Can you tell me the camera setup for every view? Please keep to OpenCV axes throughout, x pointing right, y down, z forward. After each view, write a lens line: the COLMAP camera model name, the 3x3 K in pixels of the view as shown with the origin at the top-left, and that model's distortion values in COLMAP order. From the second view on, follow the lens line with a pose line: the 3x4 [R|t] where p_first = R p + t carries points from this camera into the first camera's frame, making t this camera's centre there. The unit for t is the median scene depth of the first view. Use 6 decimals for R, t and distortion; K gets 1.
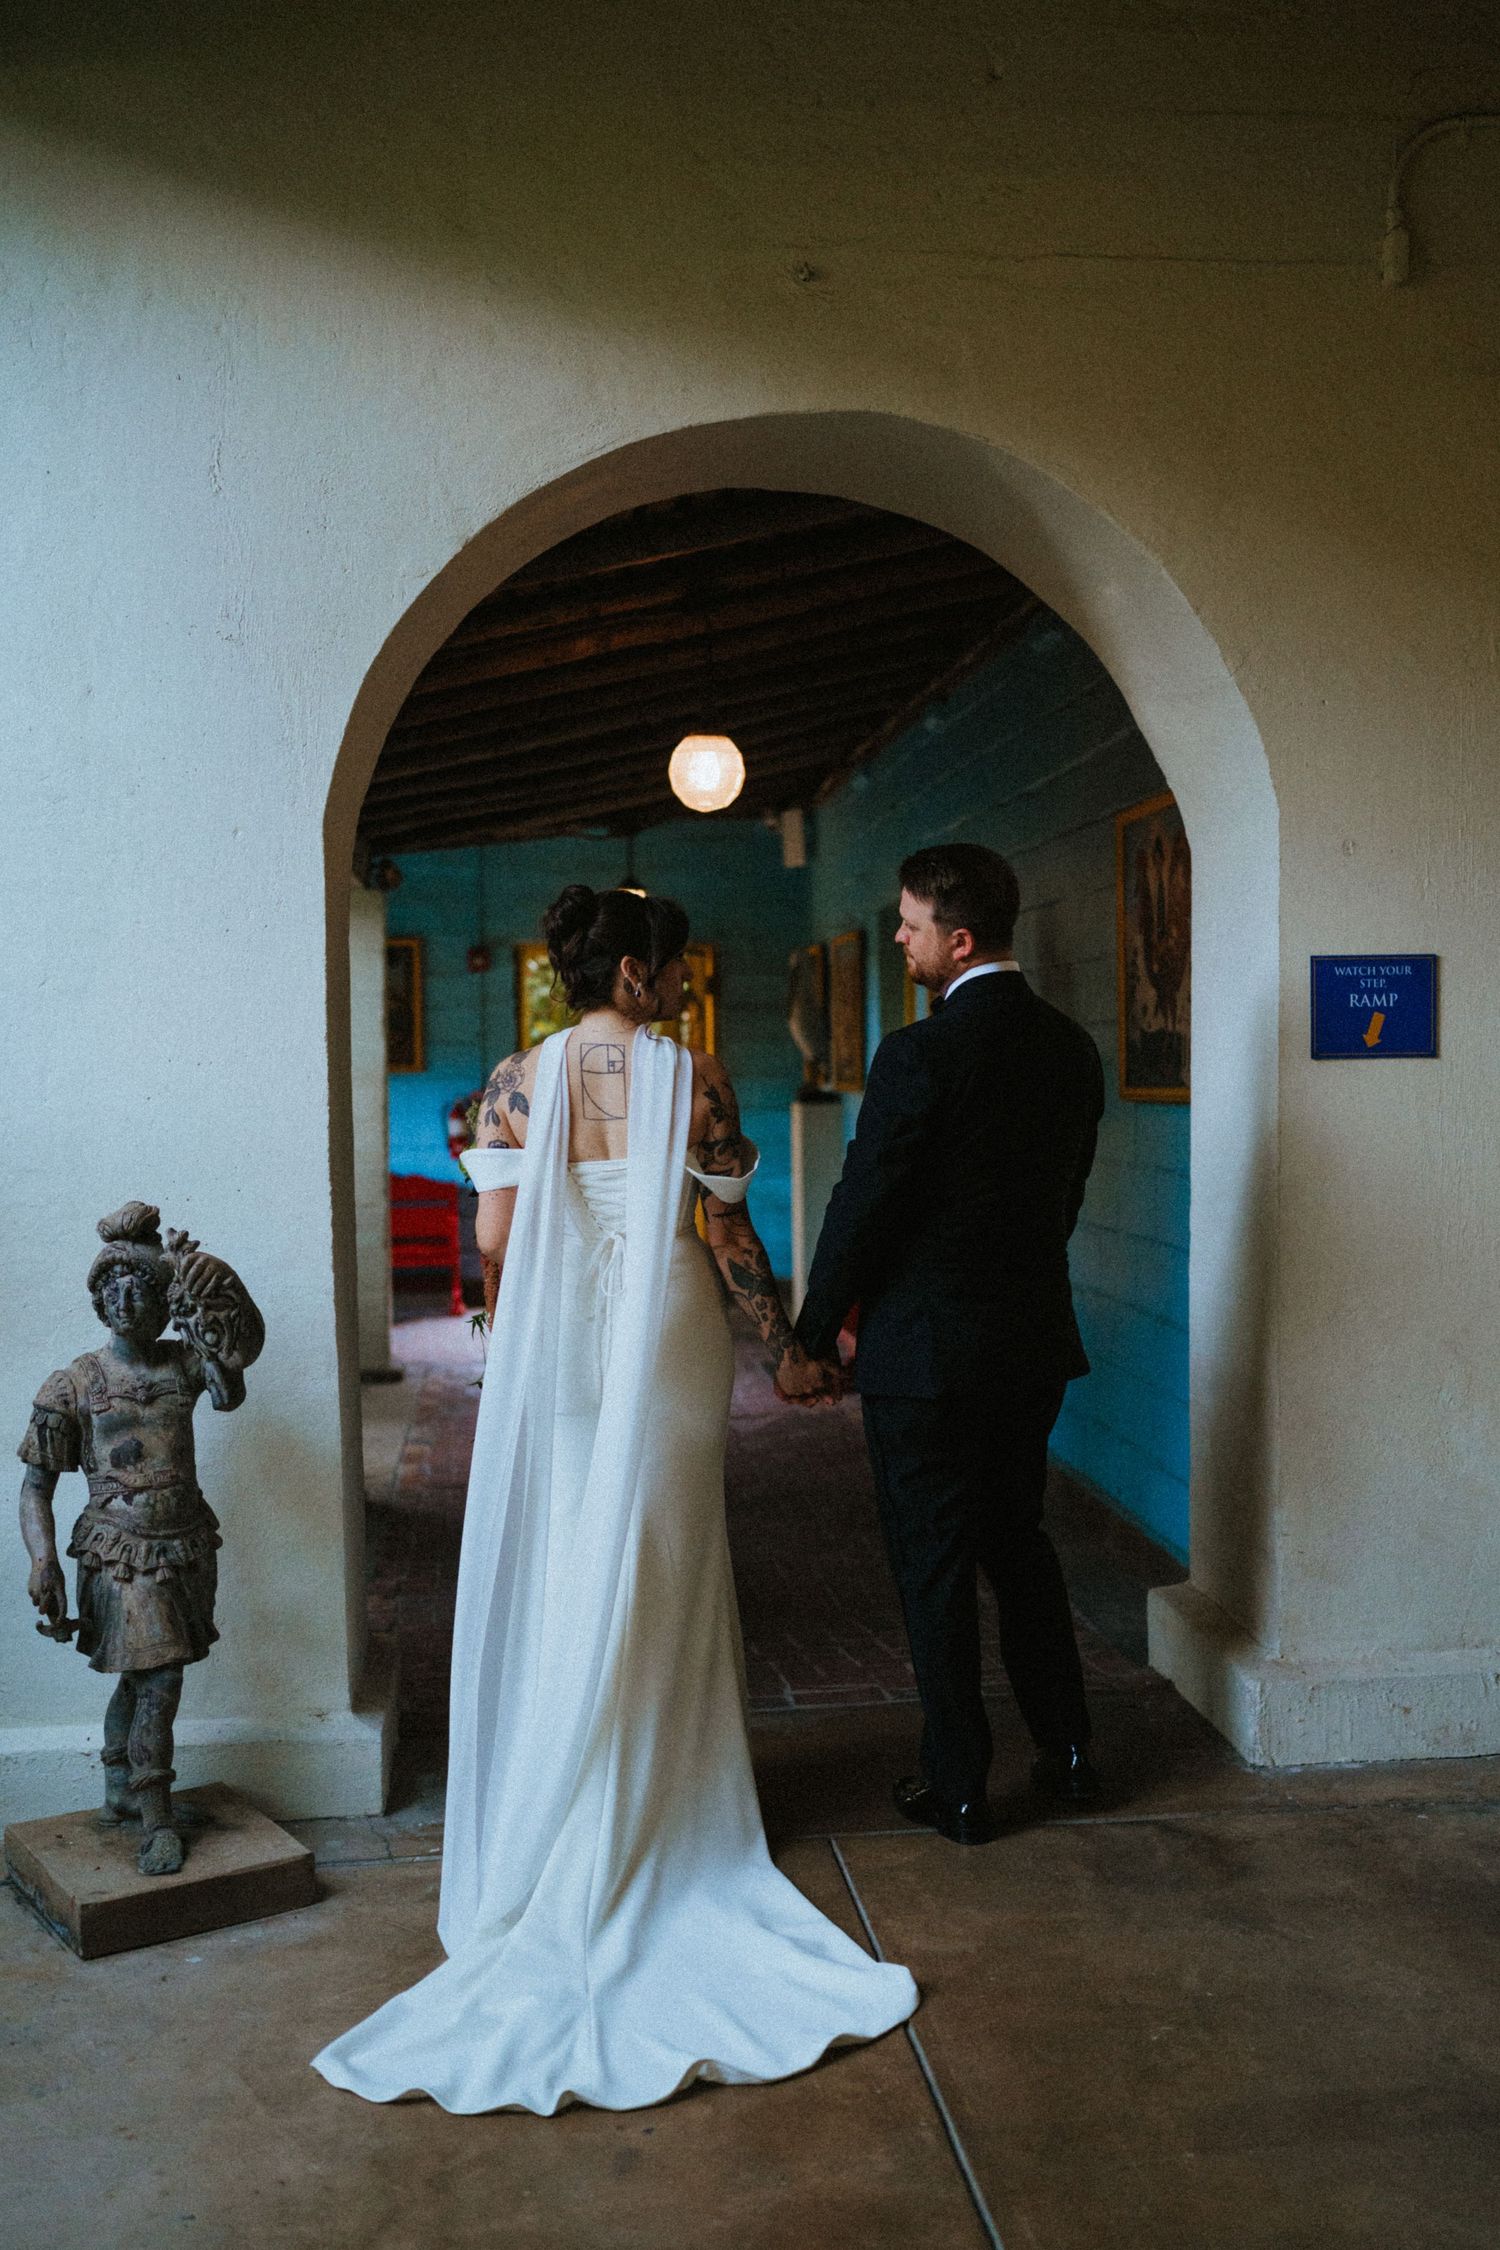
lens RADIAL K [[2220.4, 0, 751.1], [0, 2220.4, 1204.7], [0, 0, 1]] dist [-0.044817, 0.130561]
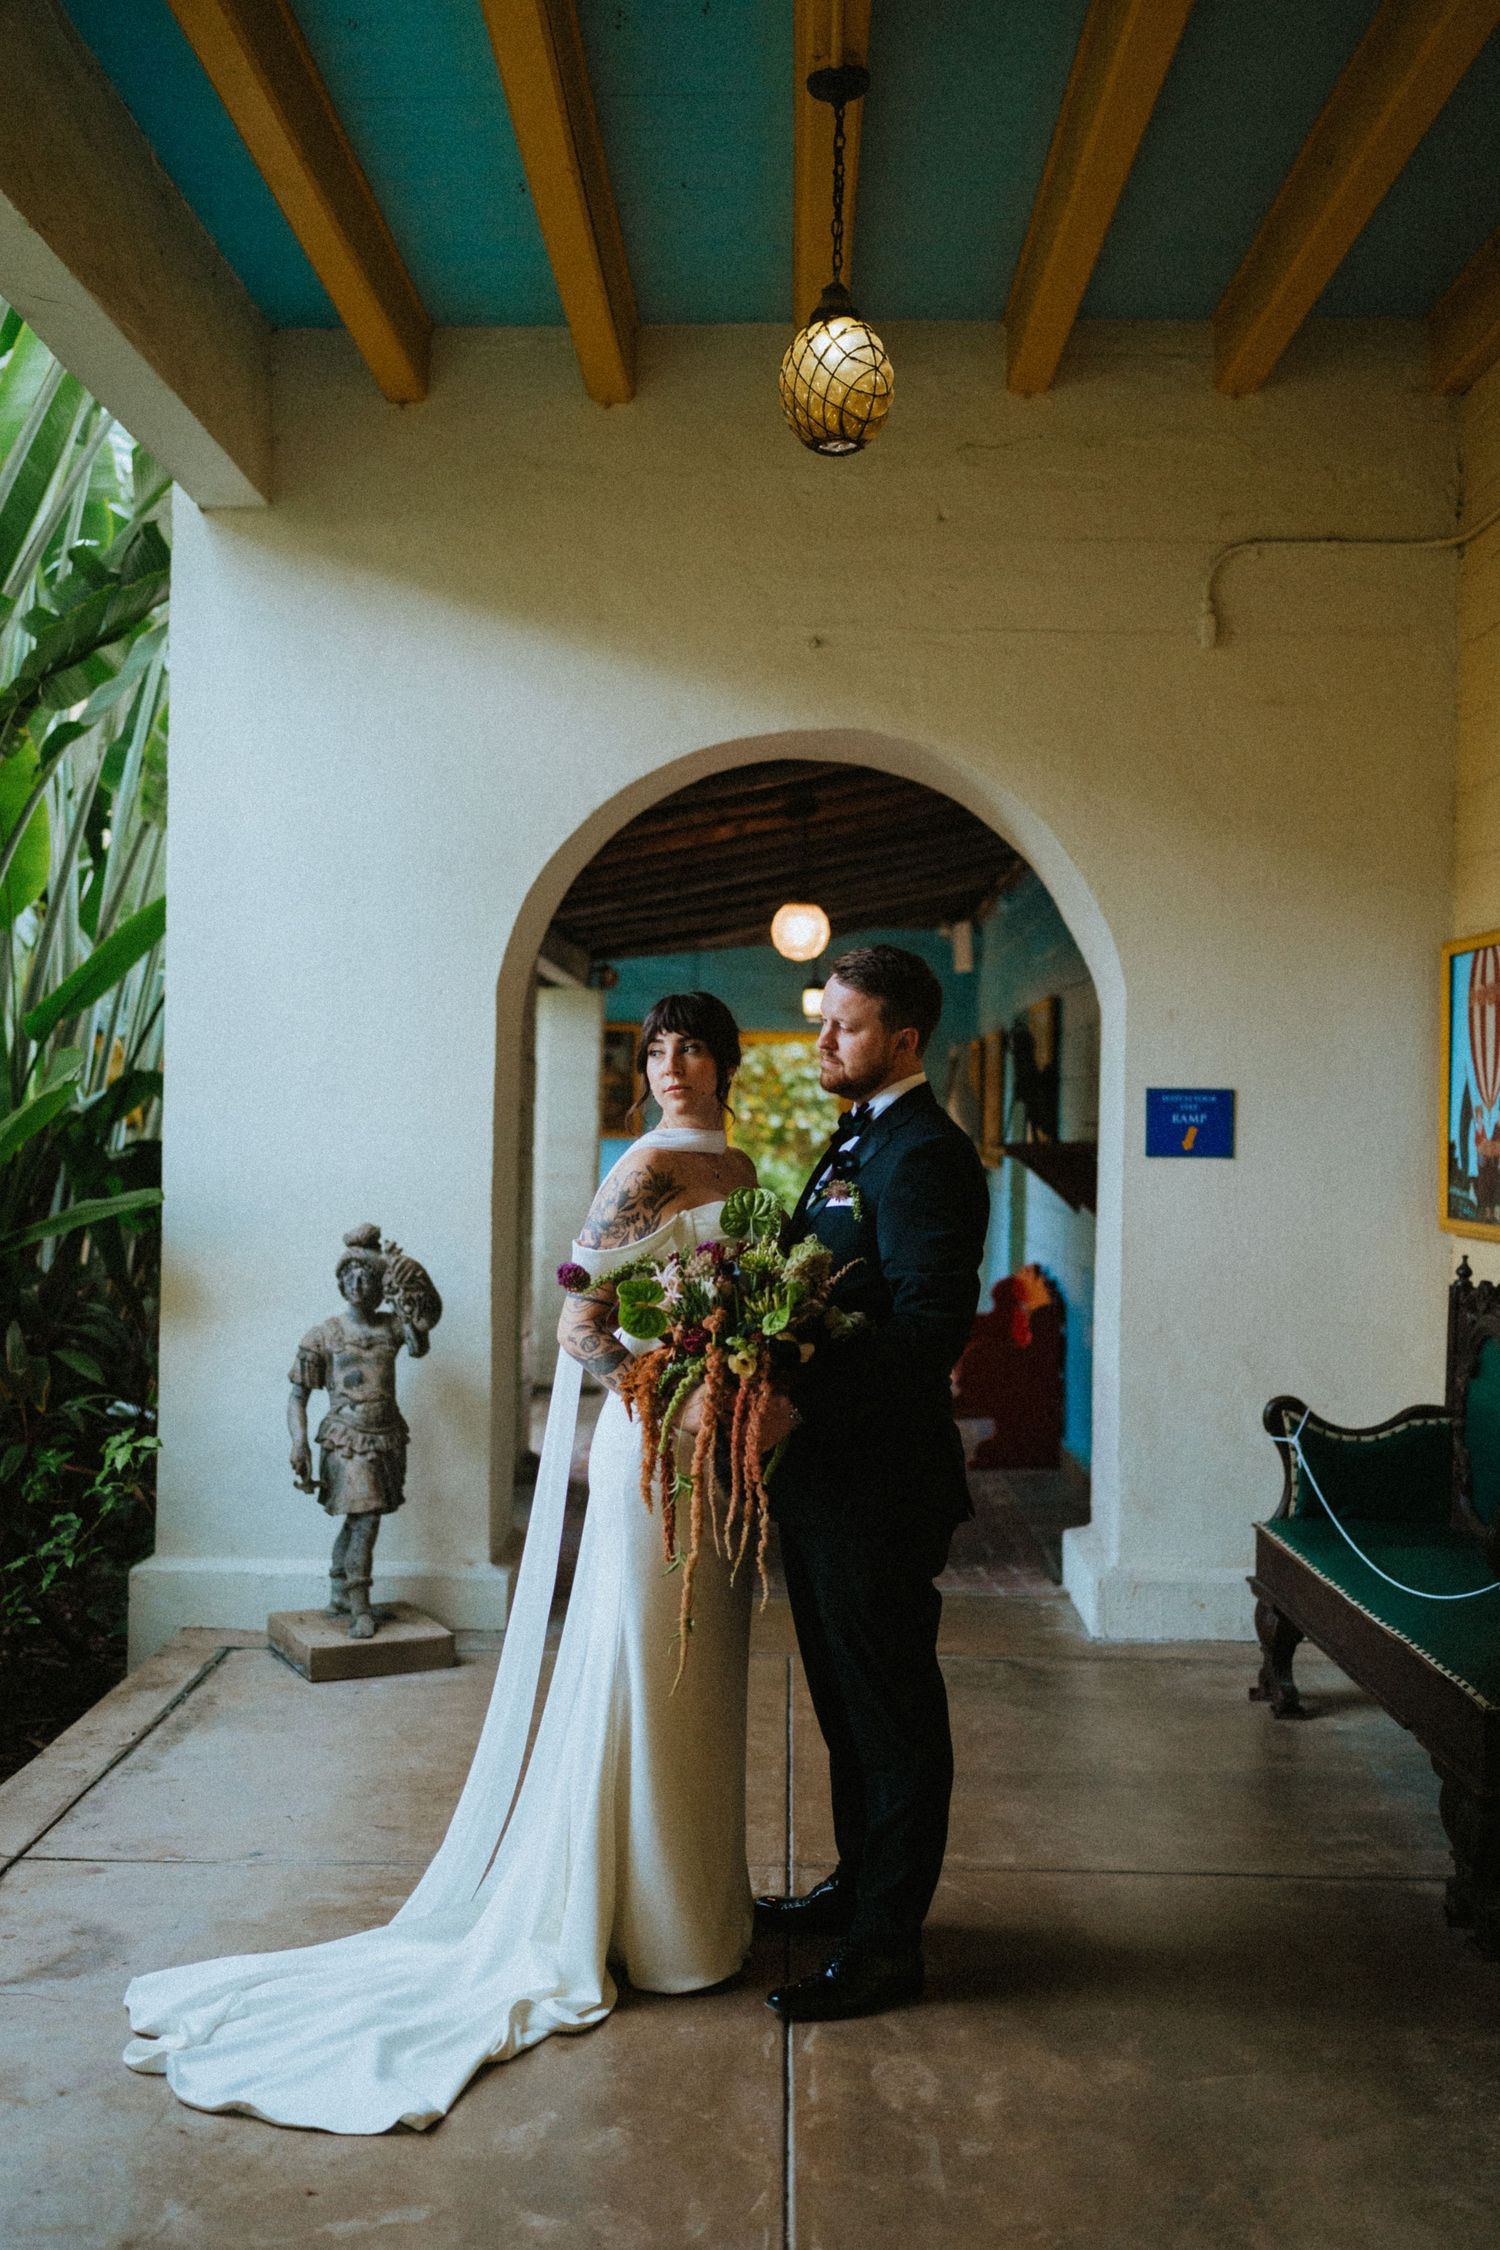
lens RADIAL K [[2242.0, 0, 750.0], [0, 2242.0, 1125.0], [0, 0, 1]] dist [-0.045564, 0.131617]
pose [[0.991969, 0.030327, -0.122796, 0.193463], [-0.038354, 0.997242, -0.063537, 0.020262], [0.120530, 0.067737, 0.990396, -0.574897]]
